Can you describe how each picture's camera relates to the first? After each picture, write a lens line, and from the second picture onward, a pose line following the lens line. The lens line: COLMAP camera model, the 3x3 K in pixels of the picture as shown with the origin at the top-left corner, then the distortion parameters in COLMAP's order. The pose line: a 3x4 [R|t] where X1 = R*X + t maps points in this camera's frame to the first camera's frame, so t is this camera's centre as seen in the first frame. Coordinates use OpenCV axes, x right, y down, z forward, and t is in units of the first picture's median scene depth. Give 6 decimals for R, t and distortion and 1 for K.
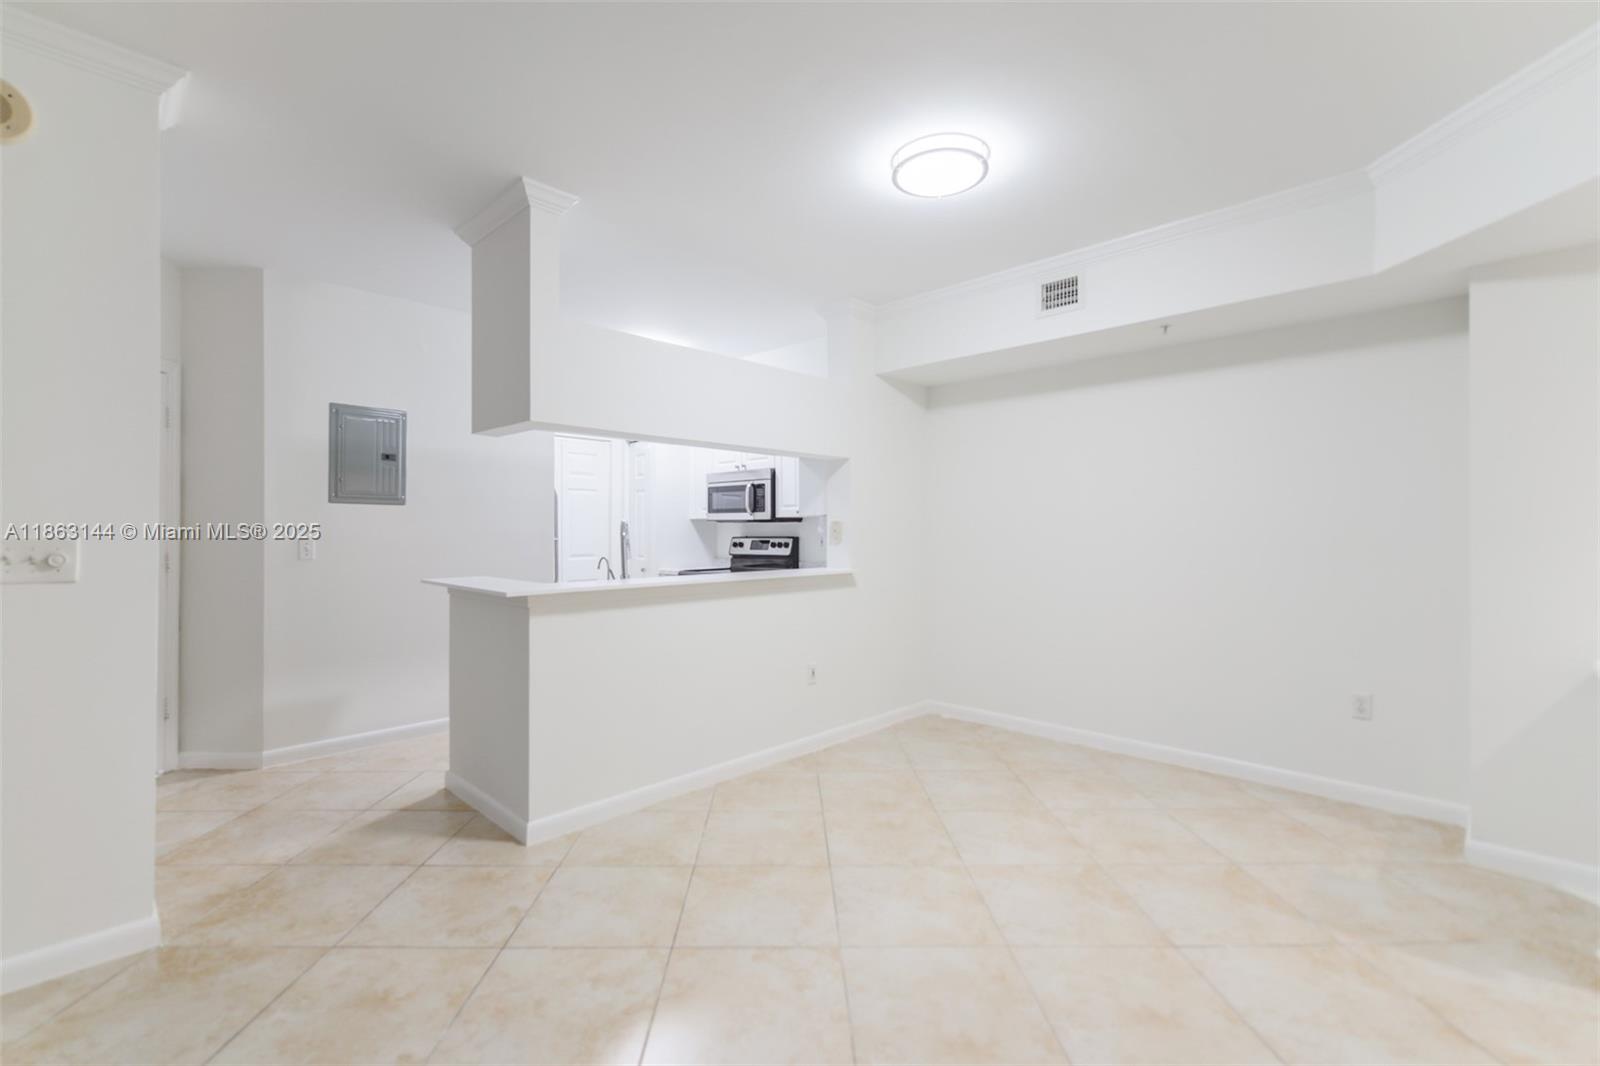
lens RADIAL K [[695.9, 0, 794.7], [0, 695.9, 528.0], [0, 0, 1]] dist [-0.001832, -0.000194]
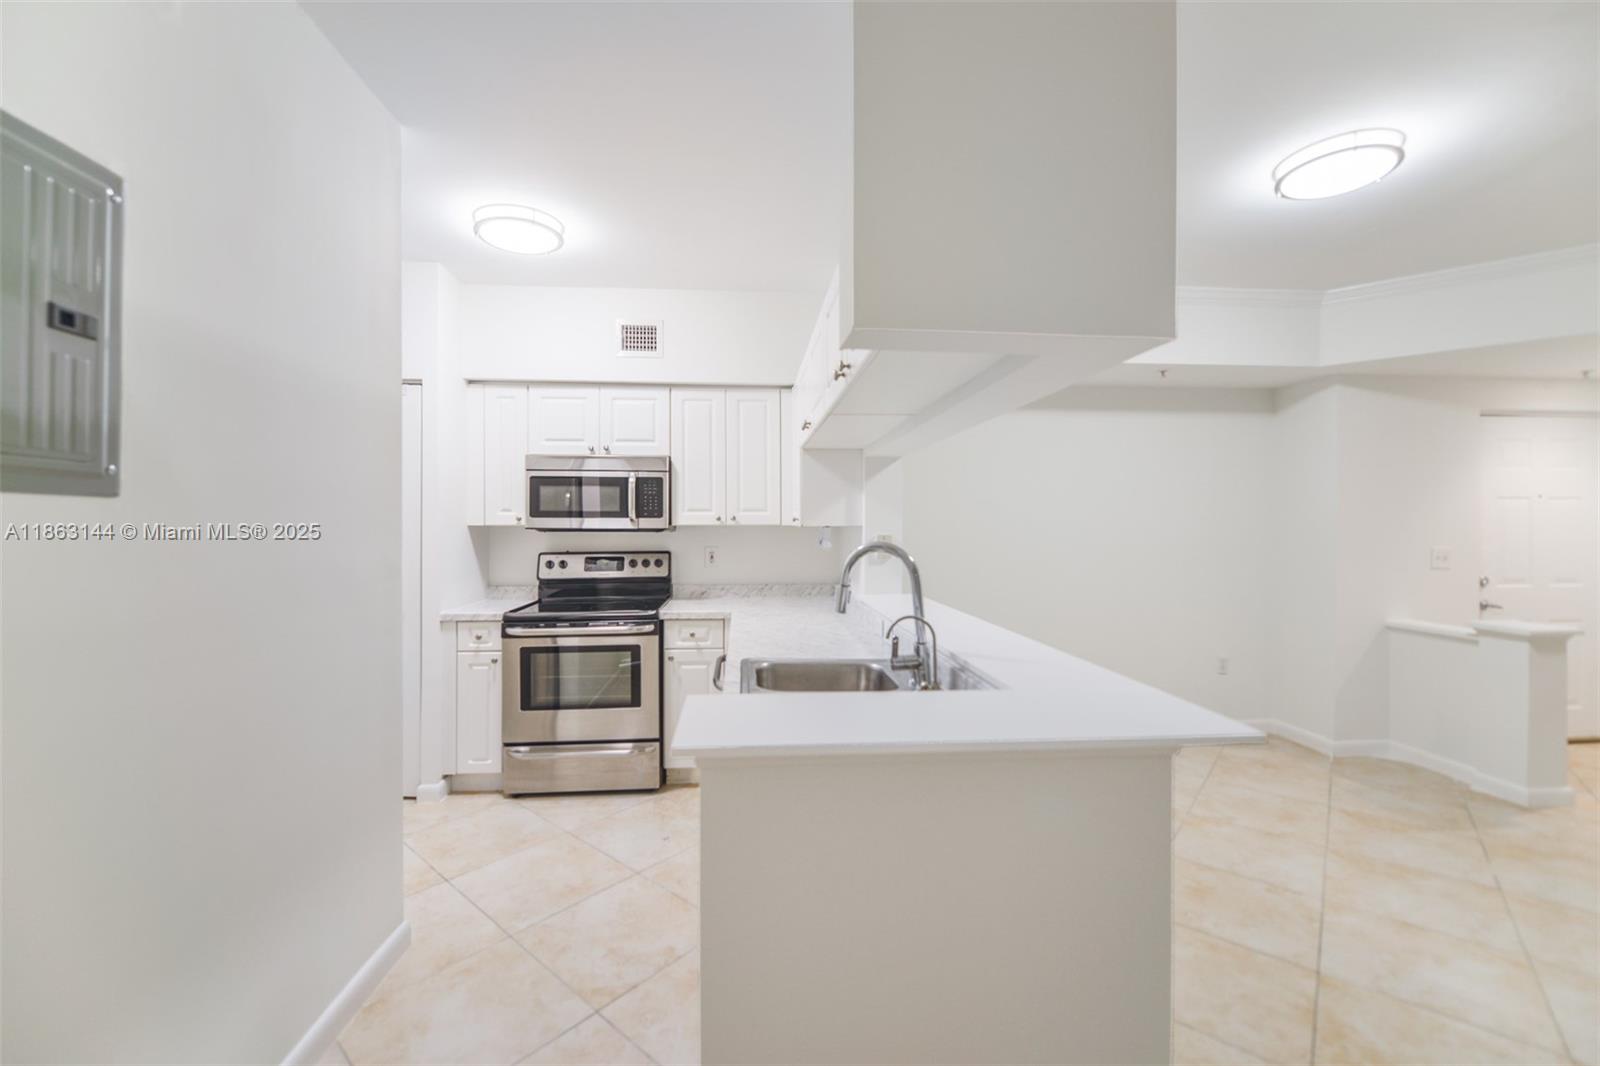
lens RADIAL K [[644.8, 0, 794.9], [0, 644.8, 523.7], [0, 0, 1]] dist [-0.008049, 0.000038]
pose [[0.661055, 0.001933, 0.750335, -0.572627], [-0.002100, 0.999998, -0.000726, -0.022083], [-0.750334, -0.001096, 0.661058, 0.607555]]
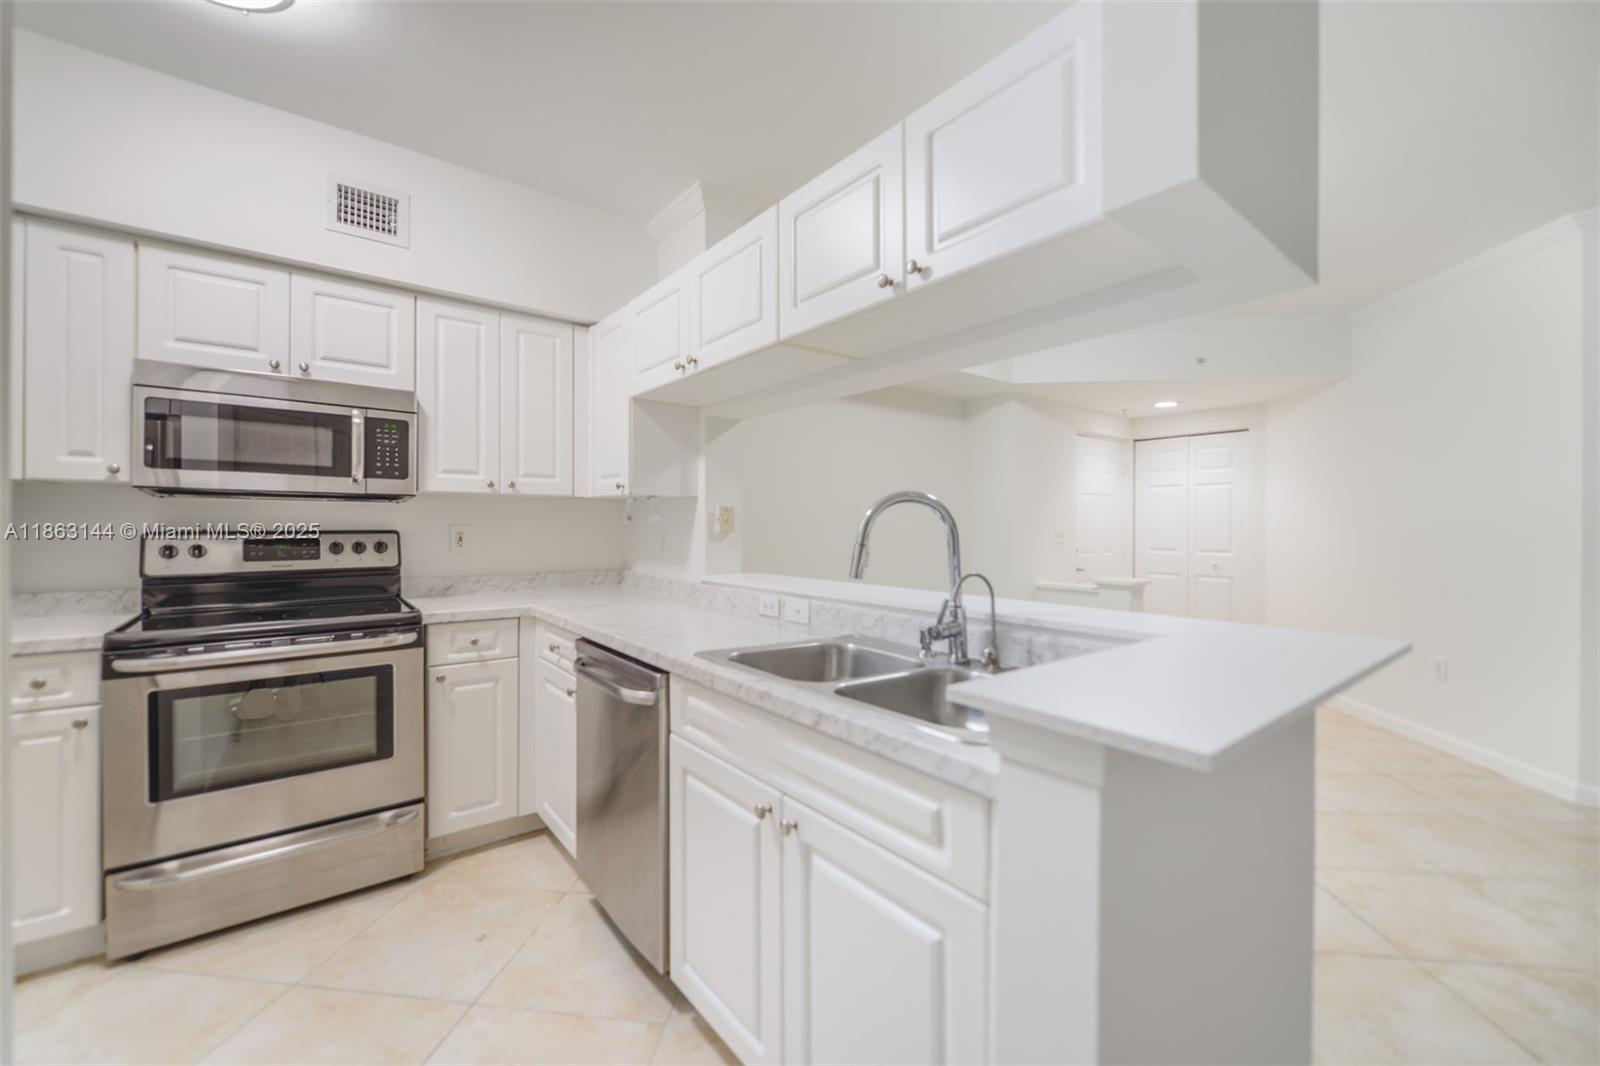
lens RADIAL K [[631.8, 0, 793.9], [0, 631.8, 525.5], [0, 0, 1]] dist [0.000527, -0.004363]
pose [[0.134712, 0.002986, 0.990880, -0.574475], [-0.007139, 0.999972, -0.002042, 0.010523], [-0.990859, -0.006799, 0.134729, 0.870293]]
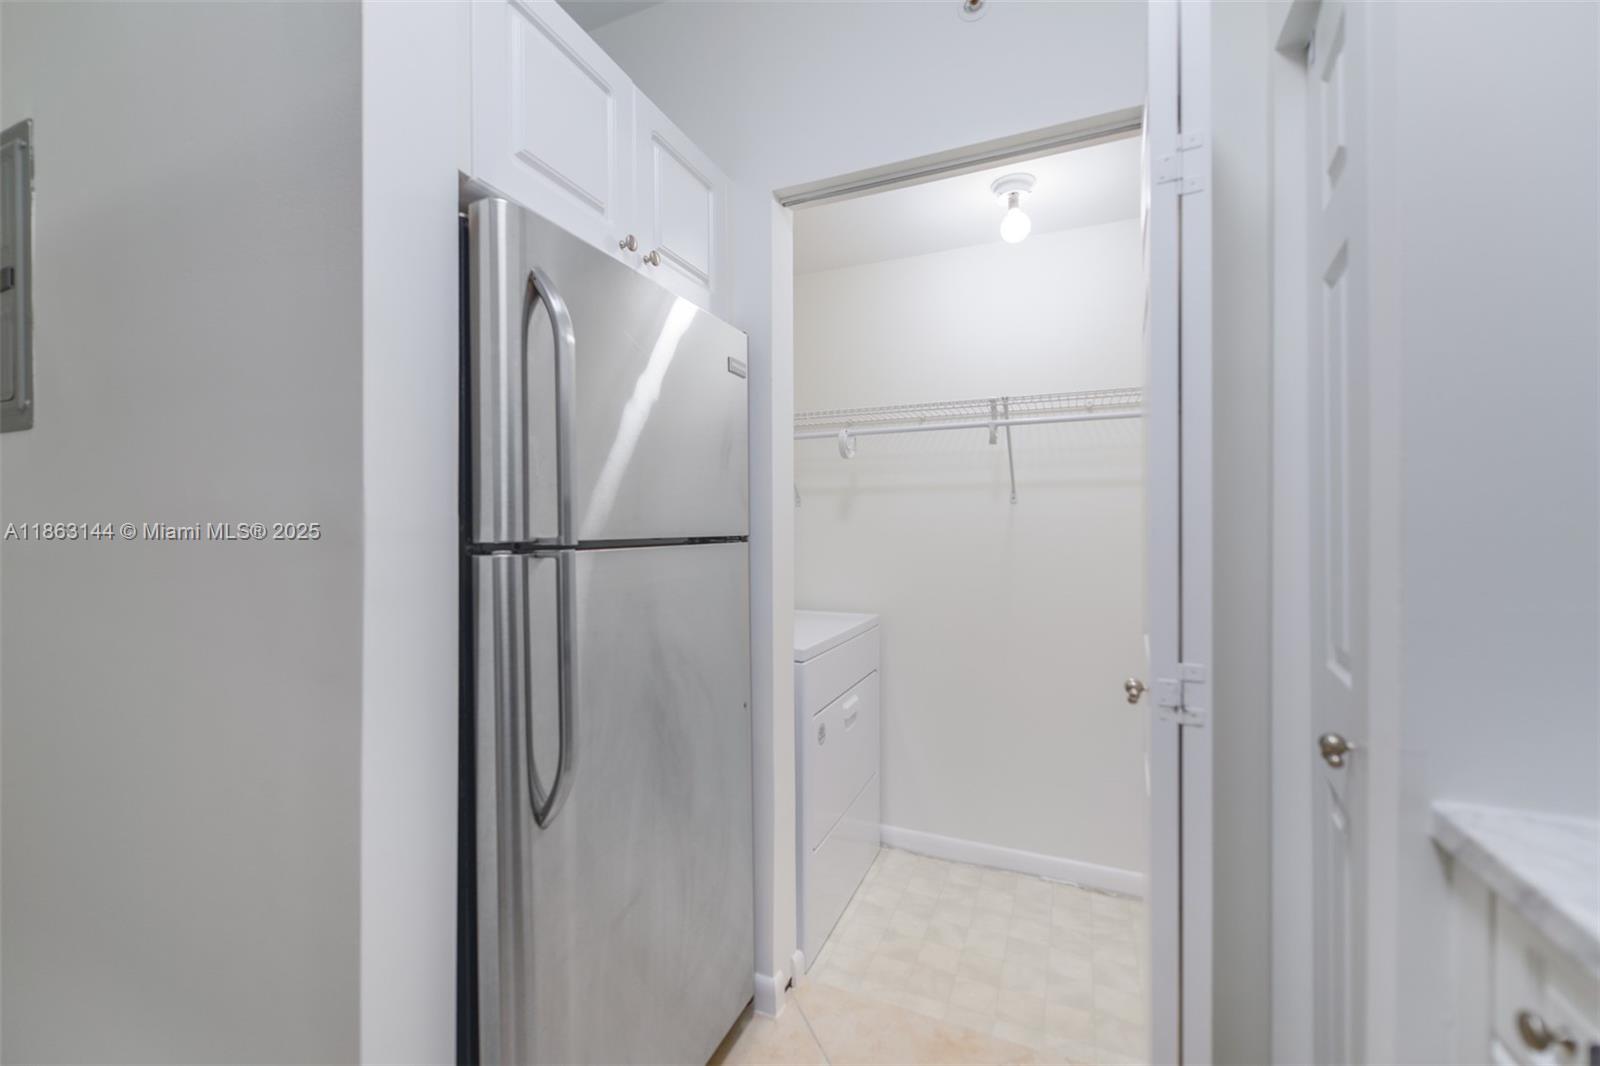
lens RADIAL K [[631.2, 0, 794.6], [0, 631.2, 528.3], [0, 0, 1]] dist [0.012845, -0.005018]
pose [[0.349989, 0.003558, -0.936747, -0.181139], [0.005395, 0.999969, 0.005814, 0.010336], [0.936738, -0.007089, 0.349959, 1.212201]]
